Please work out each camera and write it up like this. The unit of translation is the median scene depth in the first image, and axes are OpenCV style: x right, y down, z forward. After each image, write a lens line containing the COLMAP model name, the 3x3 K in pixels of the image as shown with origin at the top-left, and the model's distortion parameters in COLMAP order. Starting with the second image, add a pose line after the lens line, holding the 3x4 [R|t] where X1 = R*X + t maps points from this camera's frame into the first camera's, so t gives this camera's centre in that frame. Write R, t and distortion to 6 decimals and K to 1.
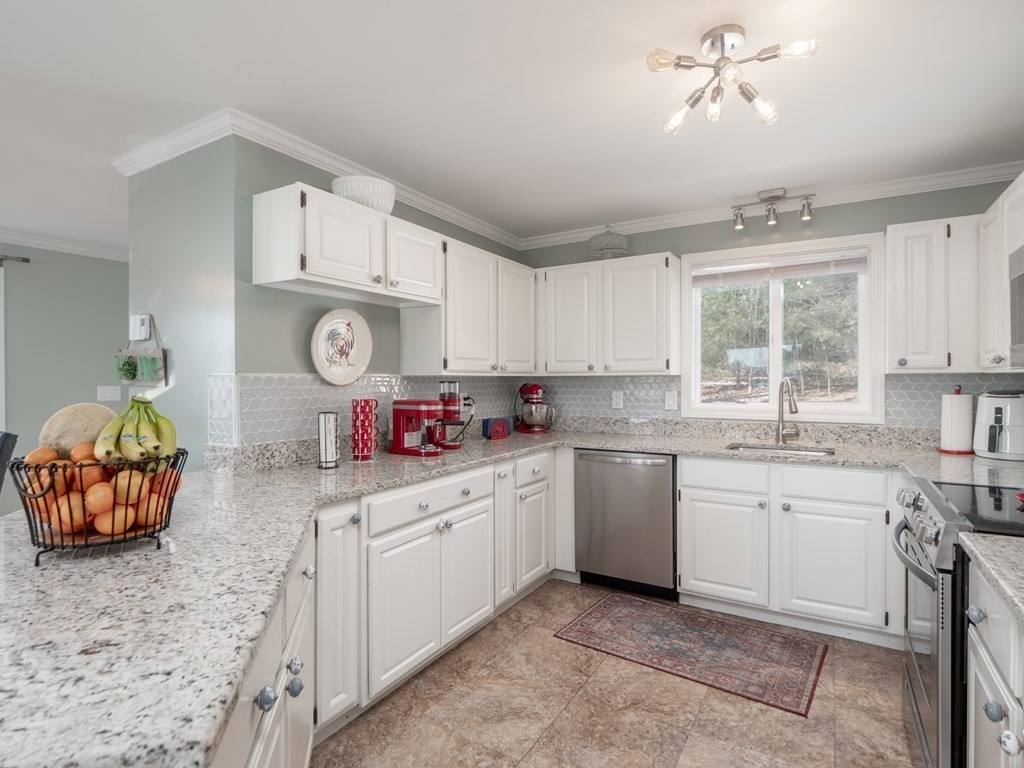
lens RADIAL K [[538.0, 0, 506.1], [0, 538.0, 384.5], [0, 0, 1]] dist [-0.005499, -0.003810]
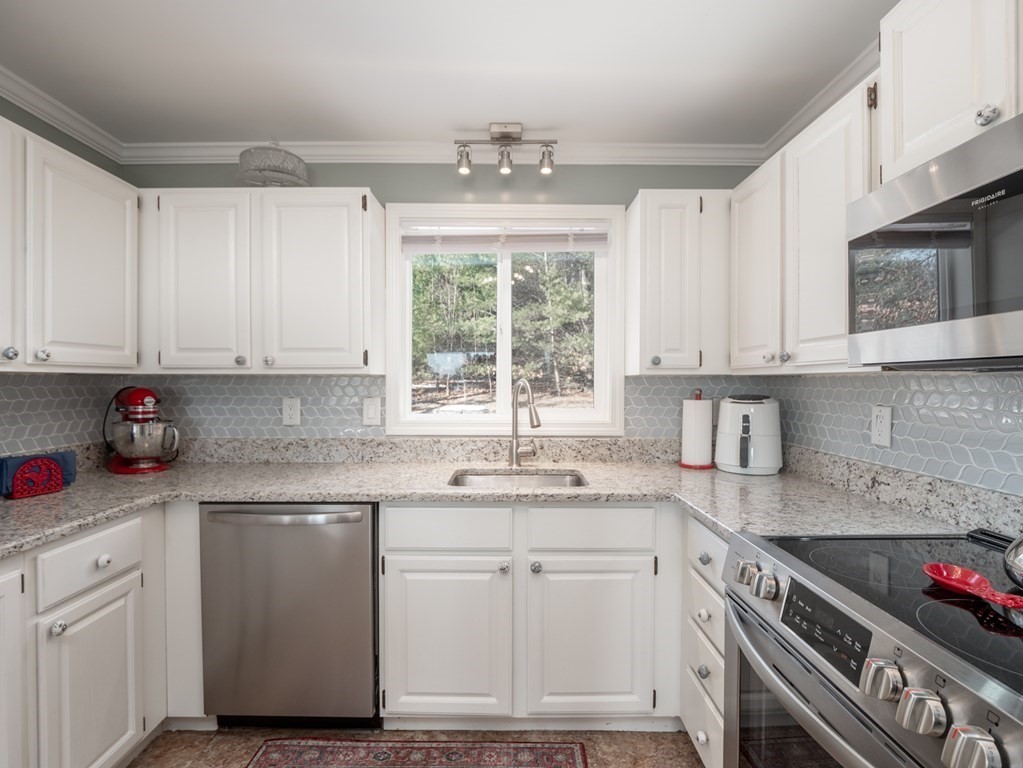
lens RADIAL K [[520.3, 0, 513.1], [0, 520.3, 387.3], [0, 0, 1]] dist [-0.011154, -0.001141]
pose [[0.850075, -0.000535, 0.526661, 0.121238], [0.000252, 1.000000, 0.000610, -0.002037], [-0.526661, -0.000386, 0.850075, 0.371185]]
